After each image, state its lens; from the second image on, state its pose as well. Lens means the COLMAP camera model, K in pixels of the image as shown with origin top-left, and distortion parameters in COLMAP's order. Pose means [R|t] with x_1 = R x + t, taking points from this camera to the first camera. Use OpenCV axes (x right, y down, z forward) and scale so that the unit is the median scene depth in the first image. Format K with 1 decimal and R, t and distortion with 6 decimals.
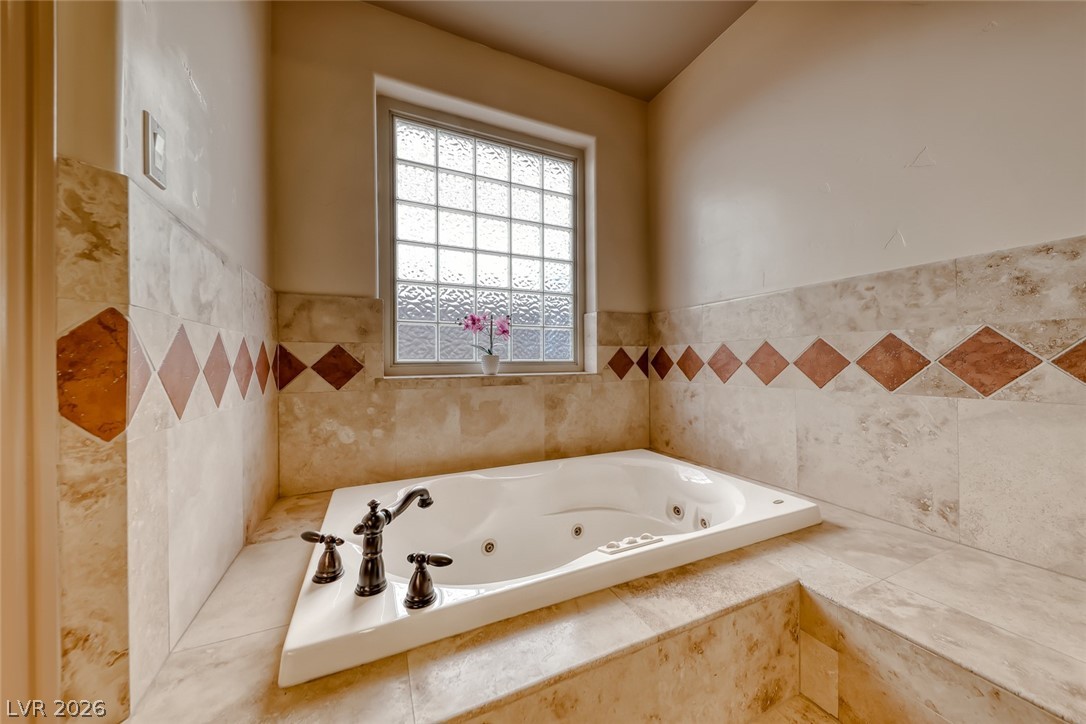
lens RADIAL K [[373.3, 0, 545.3], [0, 373.3, 366.2], [0, 0, 1]] dist [0.011871, -0.002597]
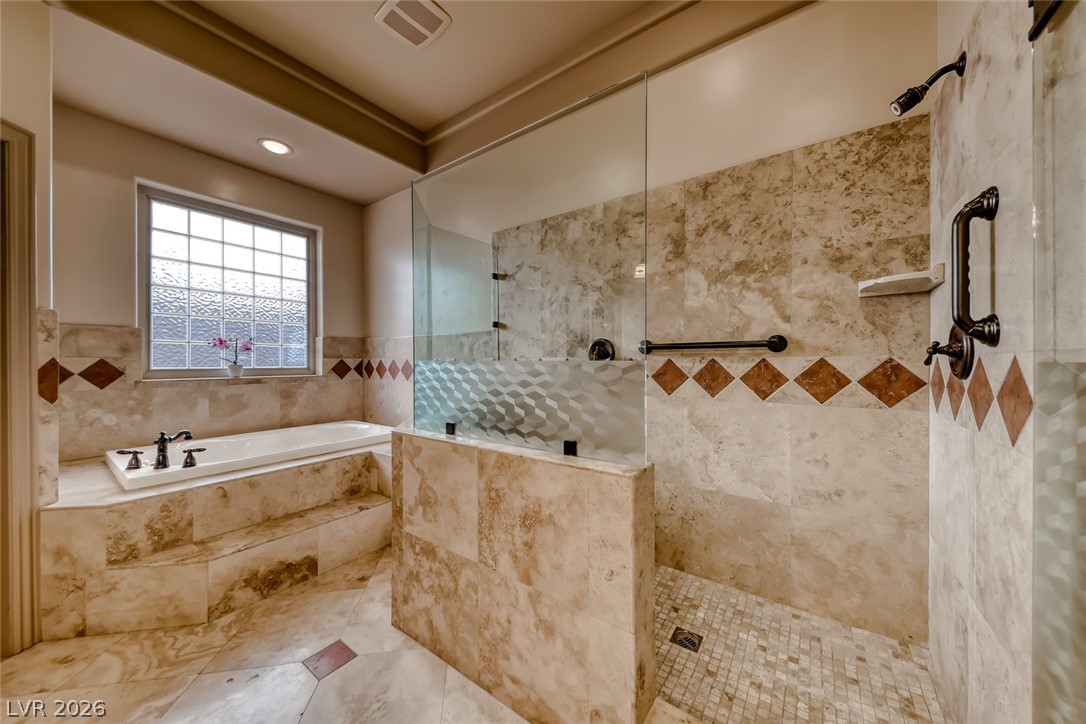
lens RADIAL K [[373.3, 0, 541.9], [0, 373.3, 362.6], [0, 0, 1]] dist [0.011871, -0.002597]
pose [[0.874867, 0.005649, 0.484330, 0.221728], [-0.002239, 0.999968, -0.007619, -0.031144], [-0.484357, 0.005581, 0.874852, -1.029918]]
